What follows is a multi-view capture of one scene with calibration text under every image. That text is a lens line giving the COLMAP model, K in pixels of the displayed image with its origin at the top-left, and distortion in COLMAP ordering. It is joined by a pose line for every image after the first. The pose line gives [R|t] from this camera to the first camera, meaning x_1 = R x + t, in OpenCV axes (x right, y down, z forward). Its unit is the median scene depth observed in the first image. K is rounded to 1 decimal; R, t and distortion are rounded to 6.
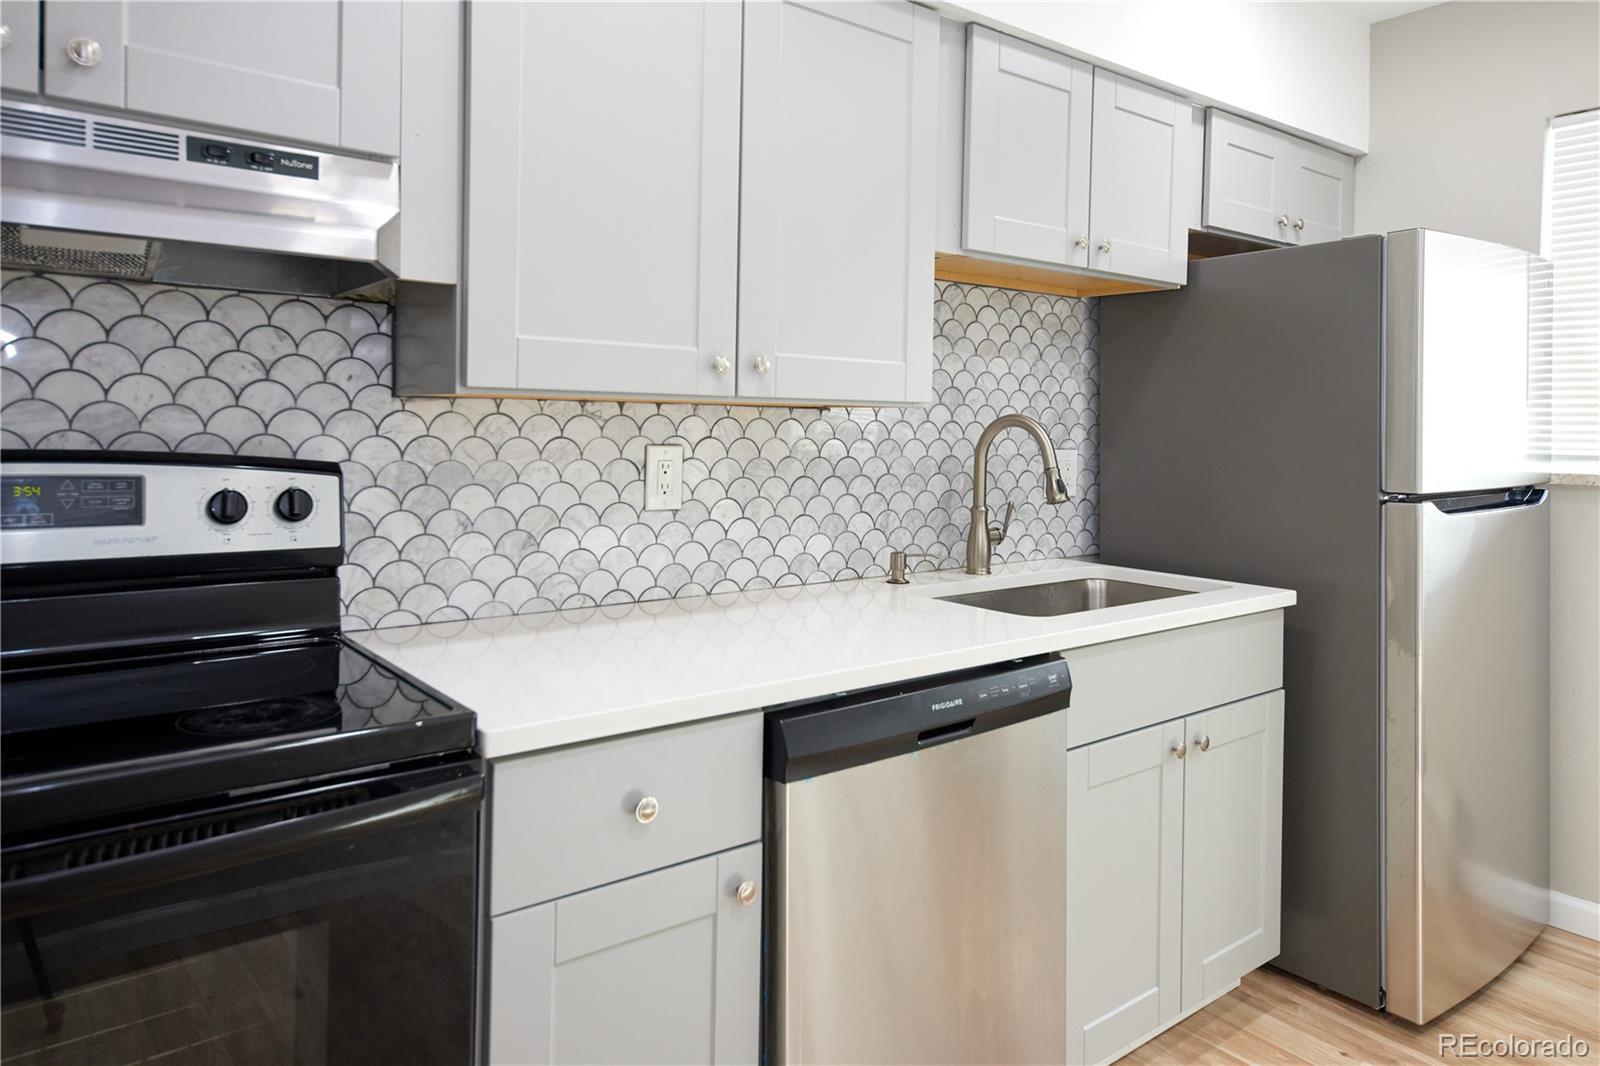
lens RADIAL K [[1017.3, 0, 824.6], [0, 1017.3, 441.4], [0, 0, 1]] dist [0.007359, 0.007841]
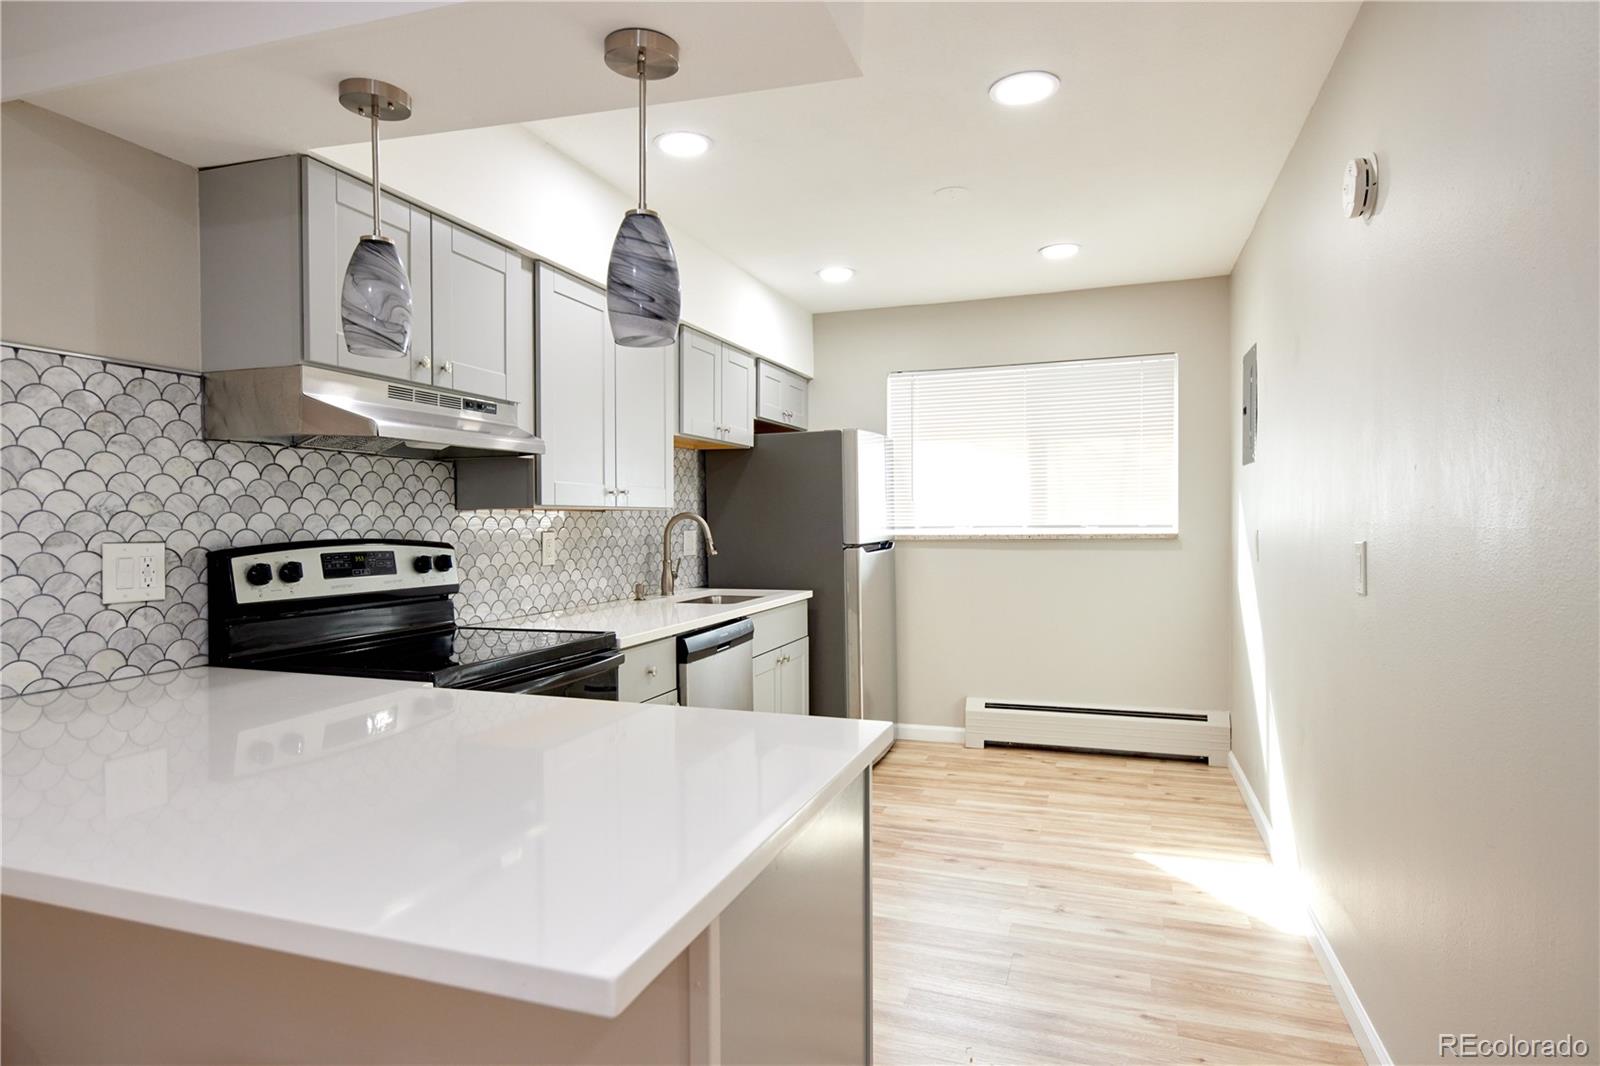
lens RADIAL K [[878.2, 0, 790.6], [0, 878.2, 534.0], [0, 0, 1]] dist [0.006043, 0.000111]
pose [[0.846022, -0.028115, 0.532406, -0.581213], [0.024799, 0.999603, 0.013380, -0.002485], [-0.532570, 0.001883, 0.846384, -0.578800]]
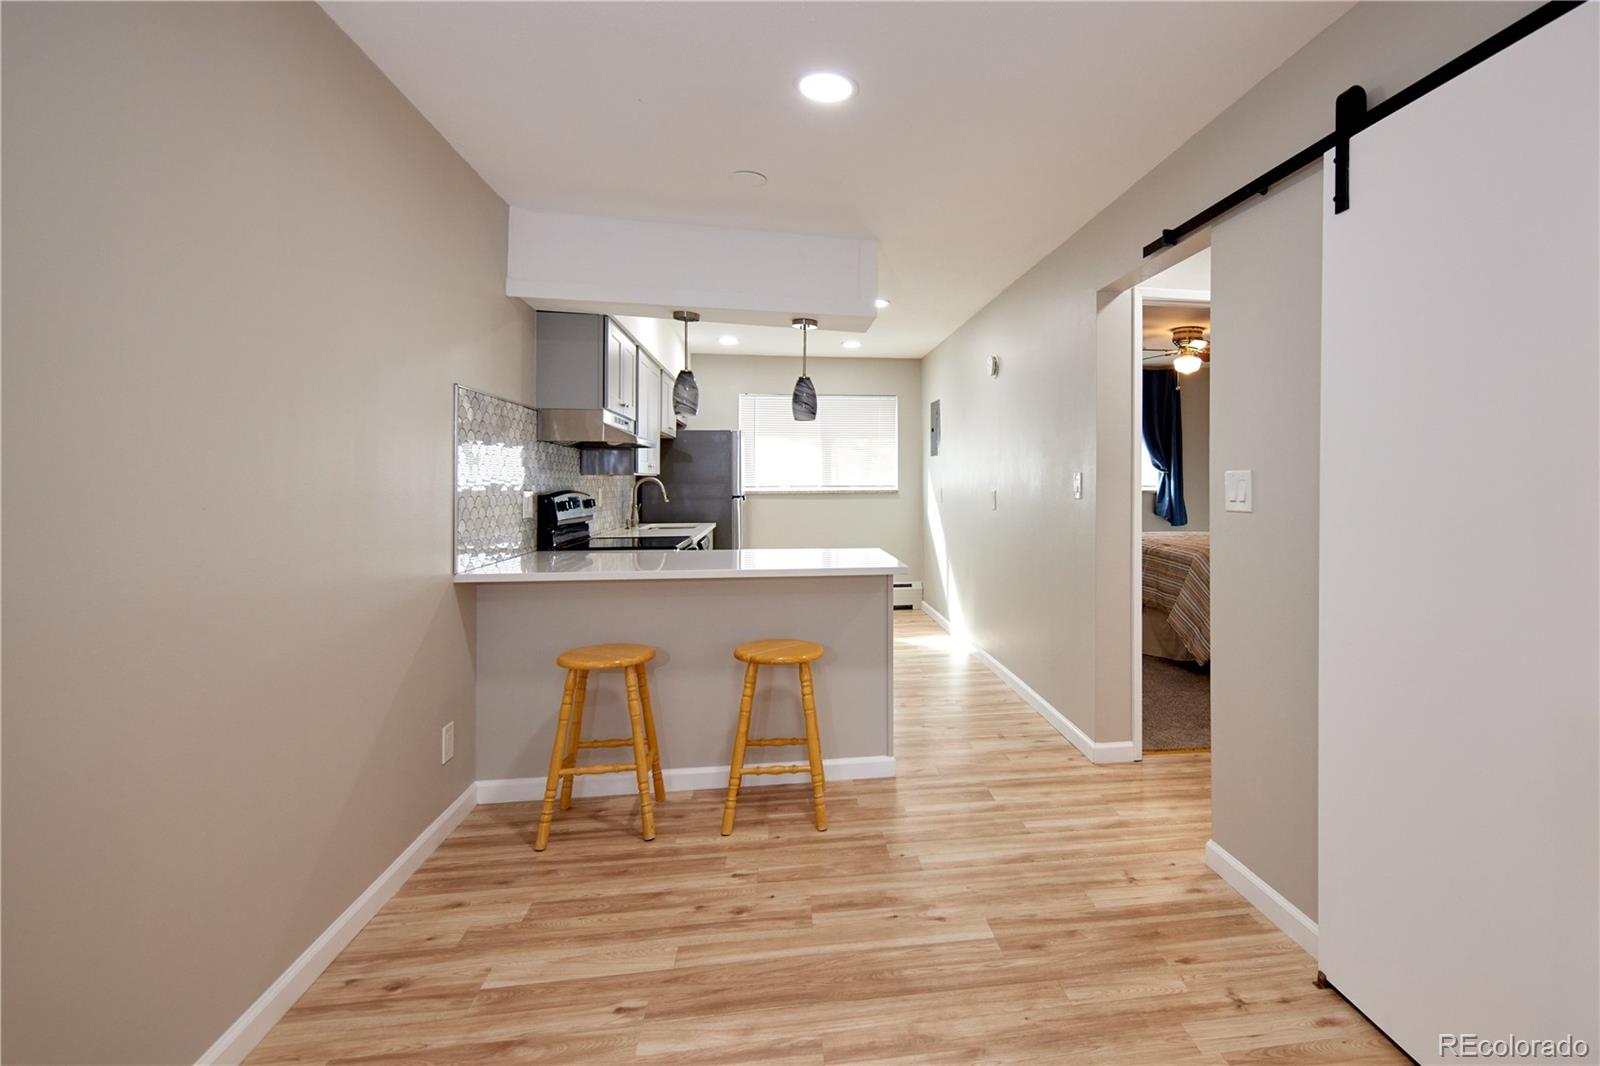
lens RADIAL K [[743.1, 0, 900.6], [0, 743.1, 482.5], [0, 0, 1]] dist [0.012894, 0.002228]
pose [[0.477573, -0.015277, 0.878459, -1.622618], [0.017936, 0.999810, 0.007637, -0.012205], [-0.878409, 0.012109, 0.477756, -0.917024]]
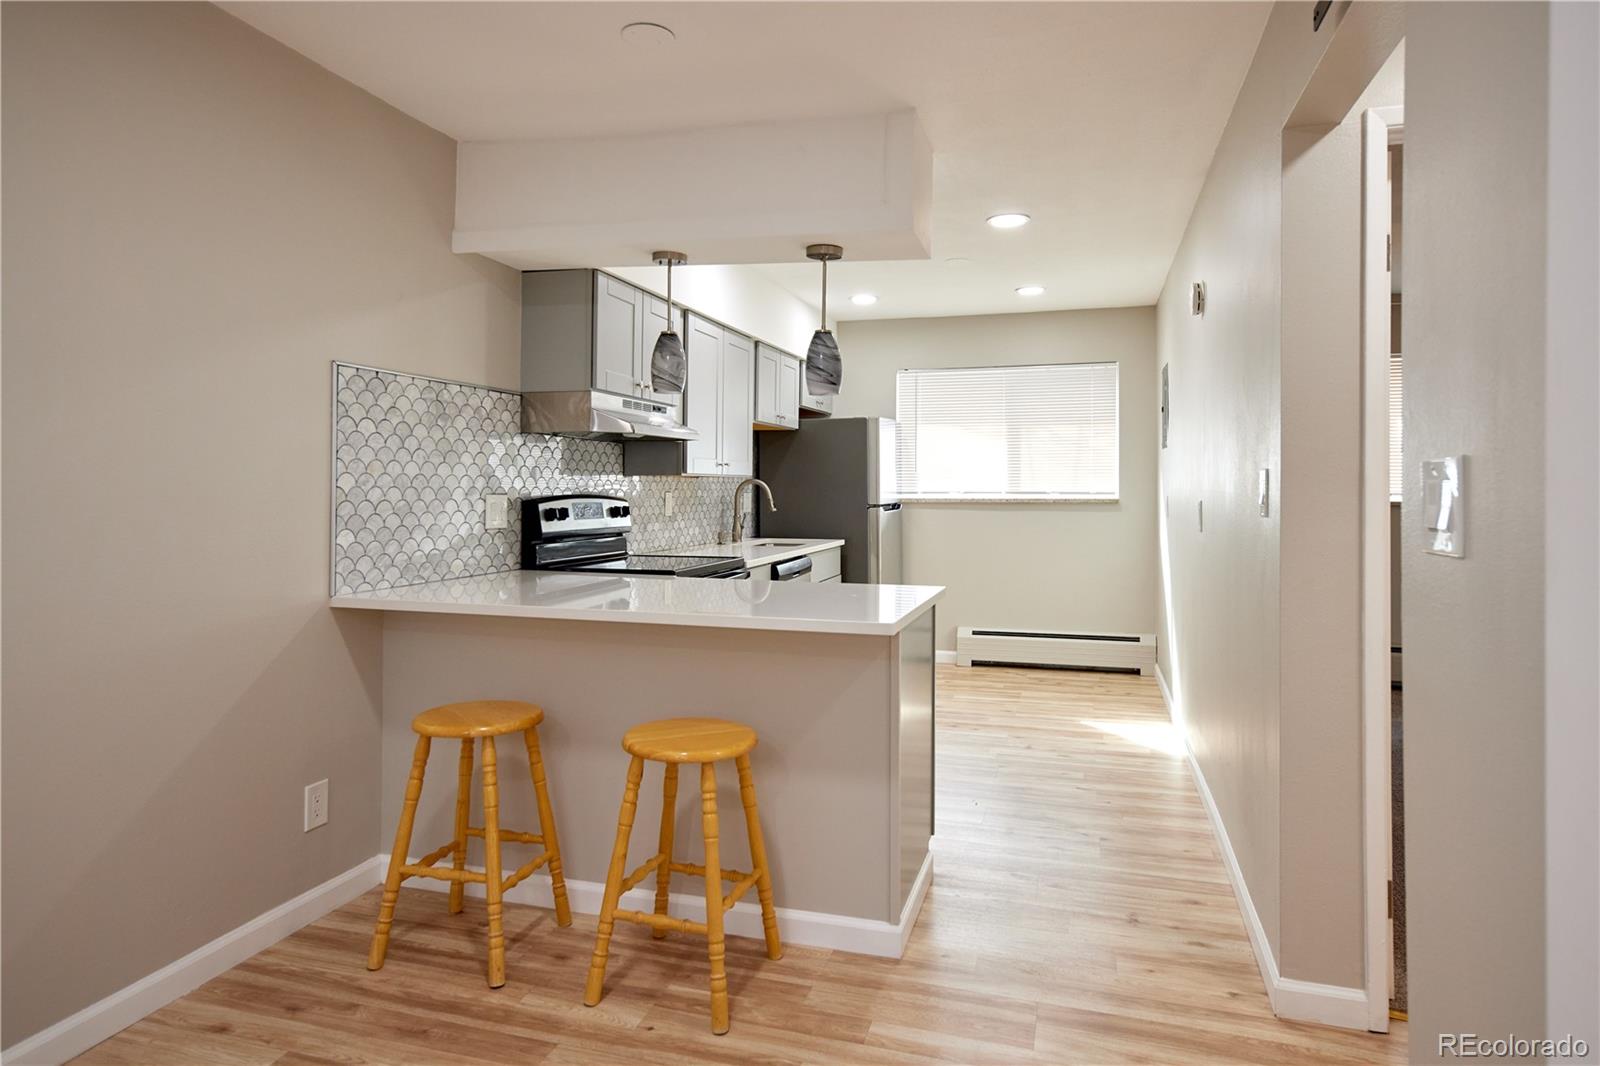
lens RADIAL K [[915.8, 0, 819.2], [0, 915.8, 481.0], [0, 0, 1]] dist [0.019481, -0.000640]
pose [[0.807853, -0.007484, 0.589337, -1.117370], [0.015211, 0.999851, -0.008155, 0.000299], [-0.589188, 0.015552, 0.807847, -1.051667]]
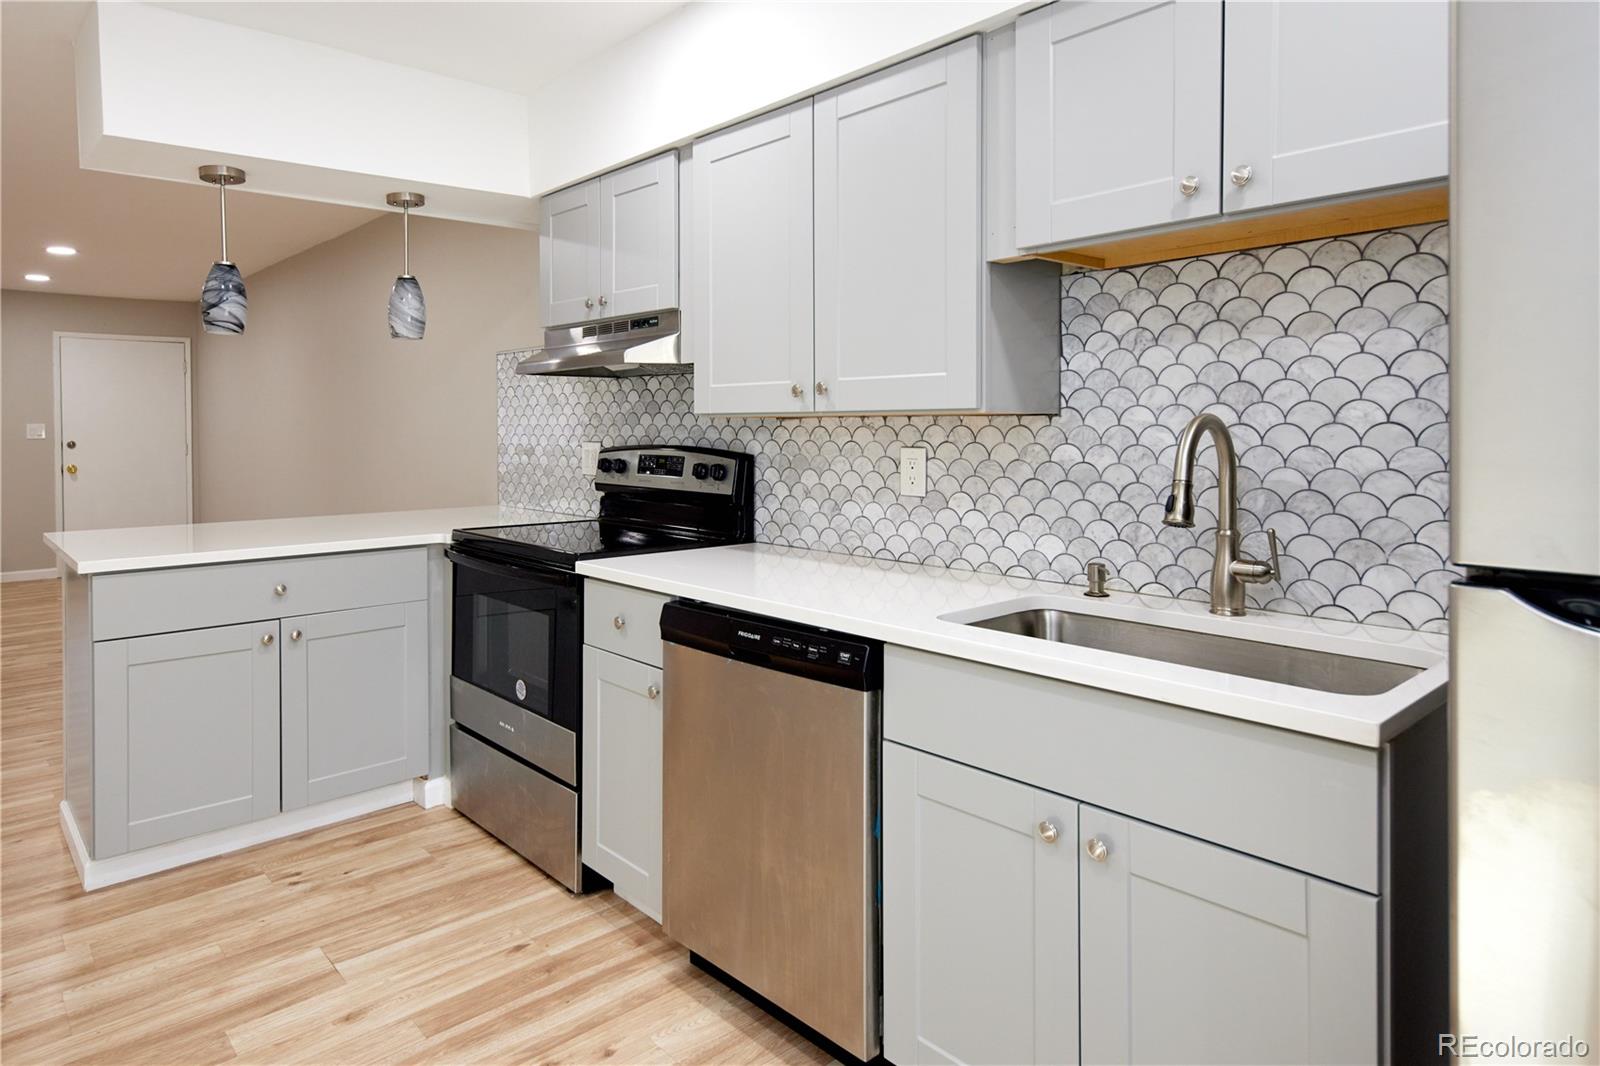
lens RADIAL K [[937.6, 0, 754.5], [0, 937.6, 444.6], [0, 0, 1]] dist [0.010438, 0.002047]
pose [[0.065574, -0.000223, -0.997848, 0.937550], [-0.015242, 0.999883, -0.001226, 0.004133], [0.997731, 0.015289, 0.065563, 0.631508]]
